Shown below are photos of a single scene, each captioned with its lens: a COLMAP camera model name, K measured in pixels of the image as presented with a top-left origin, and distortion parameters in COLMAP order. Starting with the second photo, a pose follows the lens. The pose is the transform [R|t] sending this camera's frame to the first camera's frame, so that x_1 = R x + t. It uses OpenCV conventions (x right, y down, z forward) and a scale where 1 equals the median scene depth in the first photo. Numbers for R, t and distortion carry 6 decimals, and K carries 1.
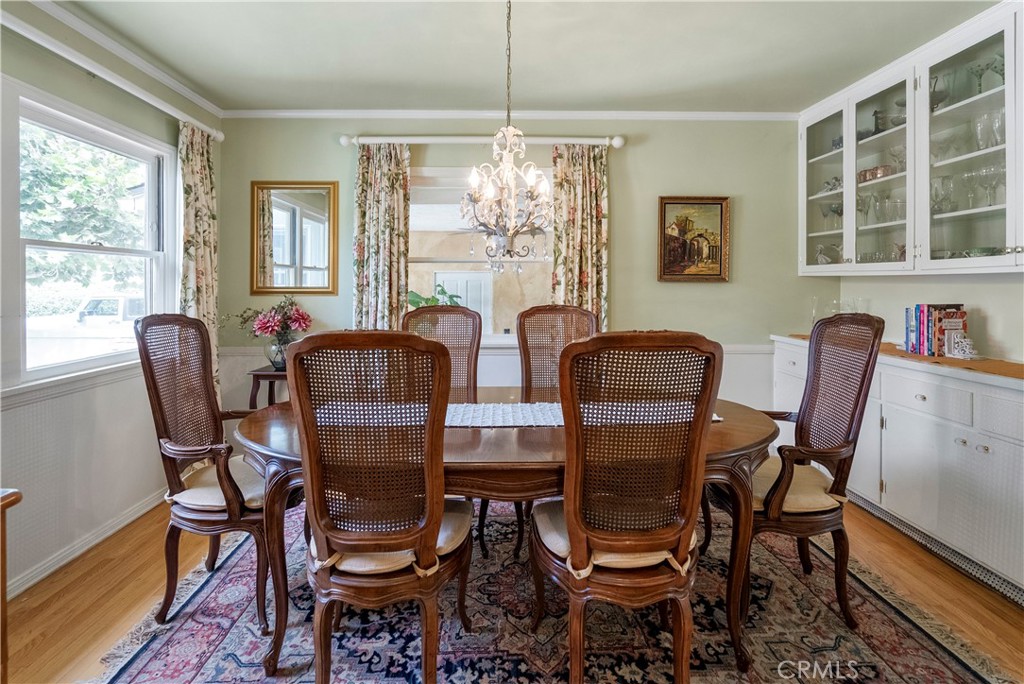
lens RADIAL K [[490.7, 0, 498.0], [0, 490.7, 282.8], [0, 0, 1]] dist [-0.002203, -0.000094]
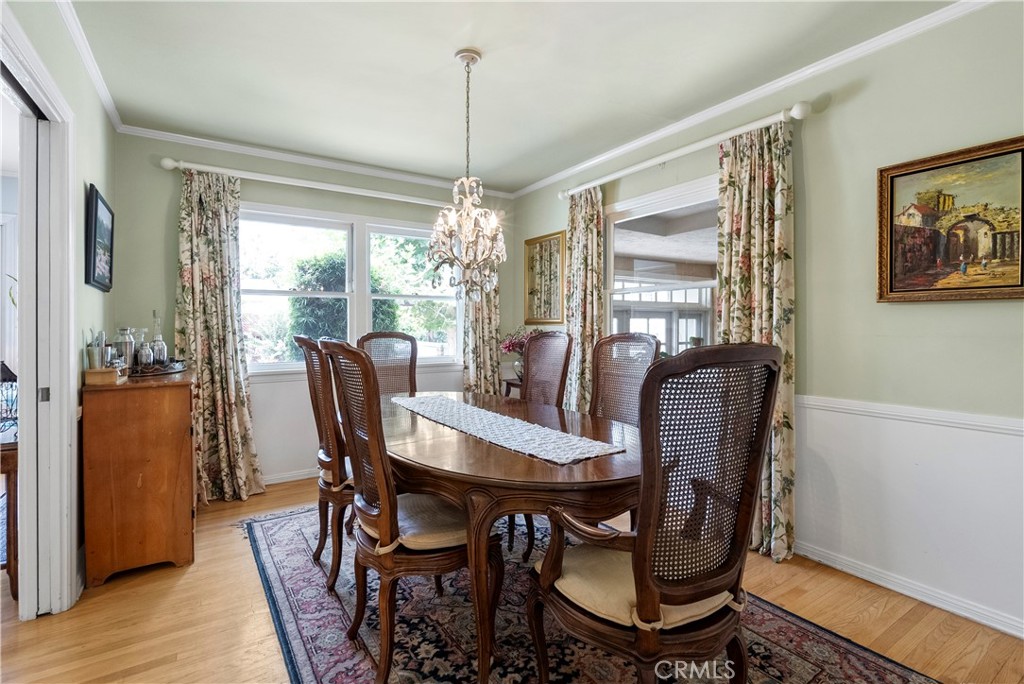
lens RADIAL K [[474.1, 0, 512.3], [0, 474.1, 324.3], [0, 0, 1]] dist [0.001714, 0.000402]
pose [[0.541687, -0.001821, -0.840578, 0.597674], [0.005211, 0.999986, 0.001192, 0.022629], [0.840564, -0.005026, 0.541689, 0.268294]]
